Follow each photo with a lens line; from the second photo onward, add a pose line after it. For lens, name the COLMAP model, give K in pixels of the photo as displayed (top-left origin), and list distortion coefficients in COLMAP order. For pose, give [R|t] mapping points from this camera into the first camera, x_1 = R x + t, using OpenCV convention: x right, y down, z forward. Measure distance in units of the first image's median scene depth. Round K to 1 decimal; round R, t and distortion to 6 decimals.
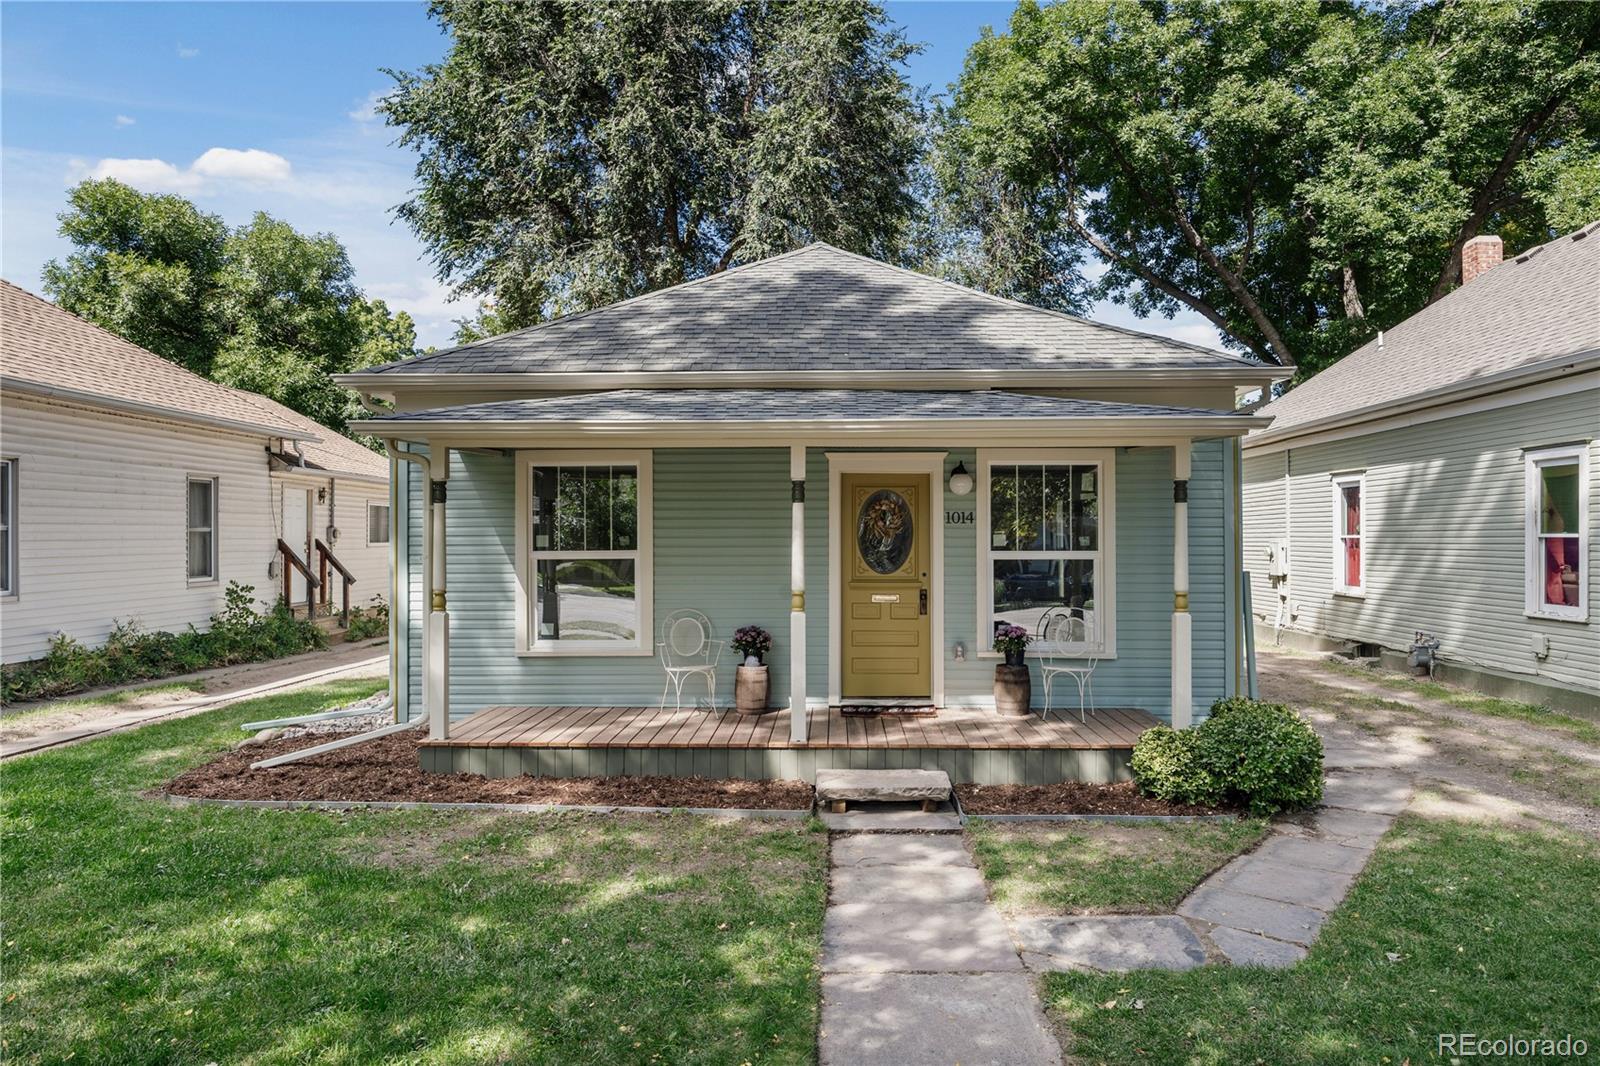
lens RADIAL K [[1033.0, 0, 800.1], [0, 1033.0, 534.4], [0, 0, 1]] dist [-0.007558, -0.001254]
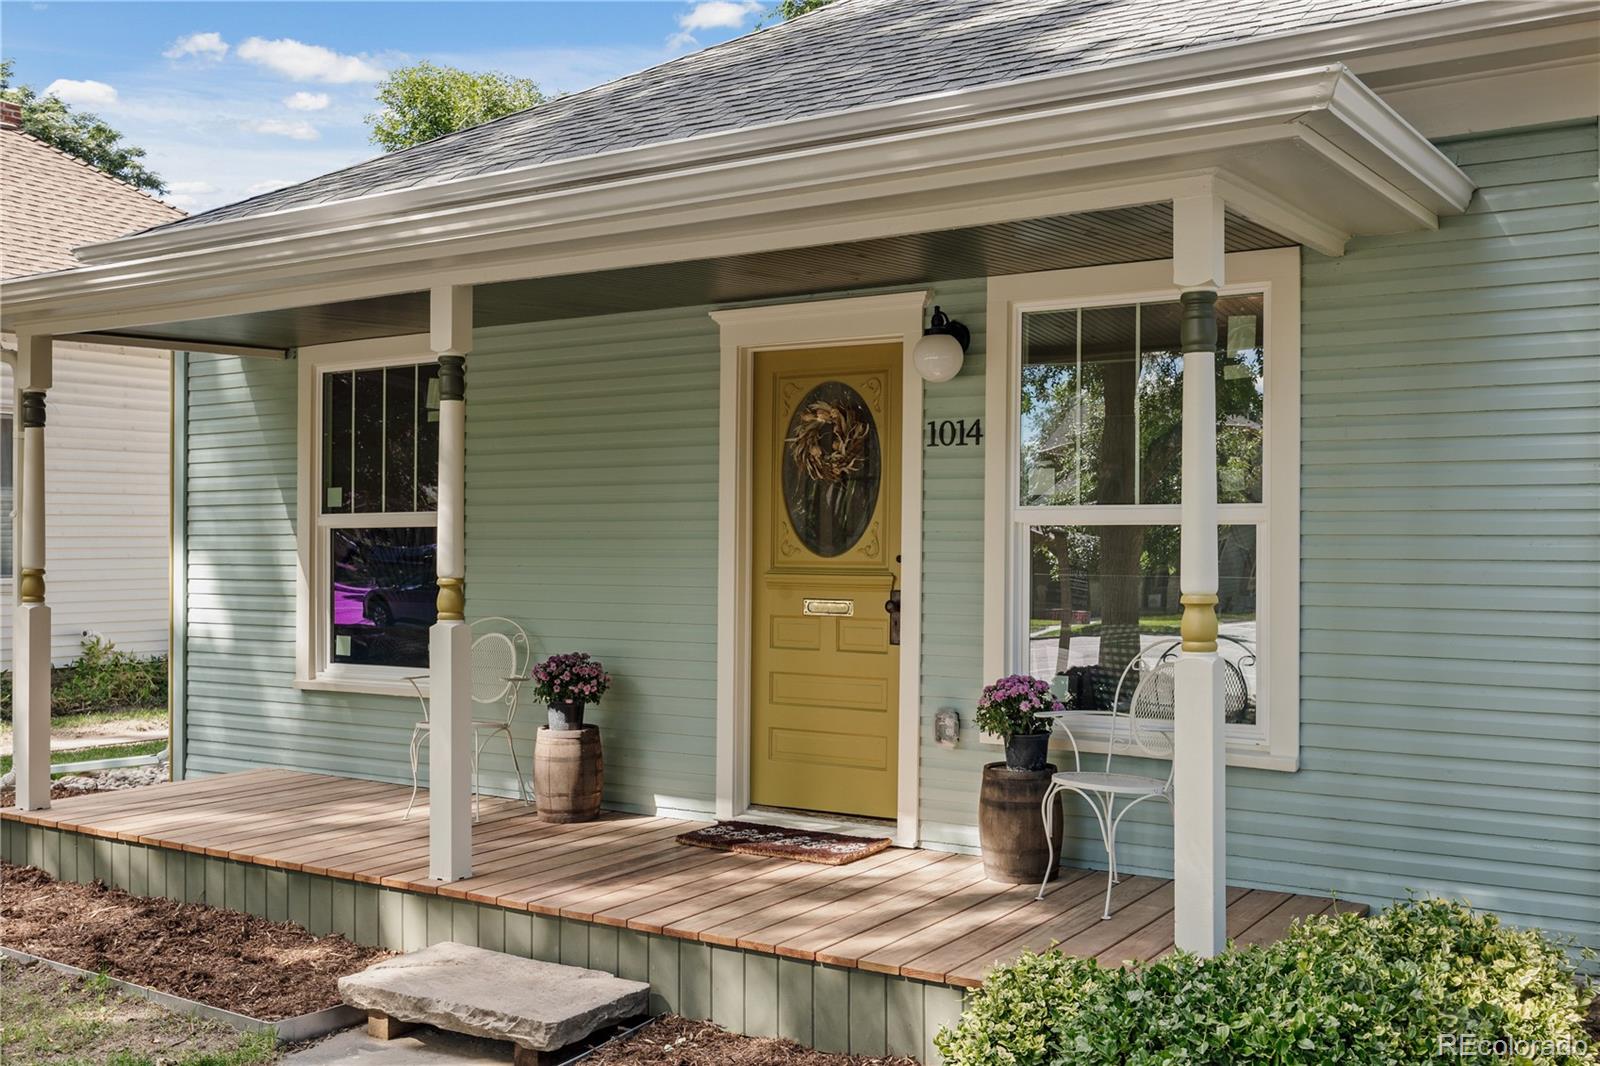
lens RADIAL K [[1551.3, 0, 801.3], [0, 1551.3, 531.1], [0, 0, 1]] dist [-0.011669, 0.000000]
pose [[0.852853, -0.001875, -0.522148, 0.449327], [0.000026, 0.999994, -0.003549, 0.029220], [0.522151, 0.003013, 0.852848, 0.380186]]
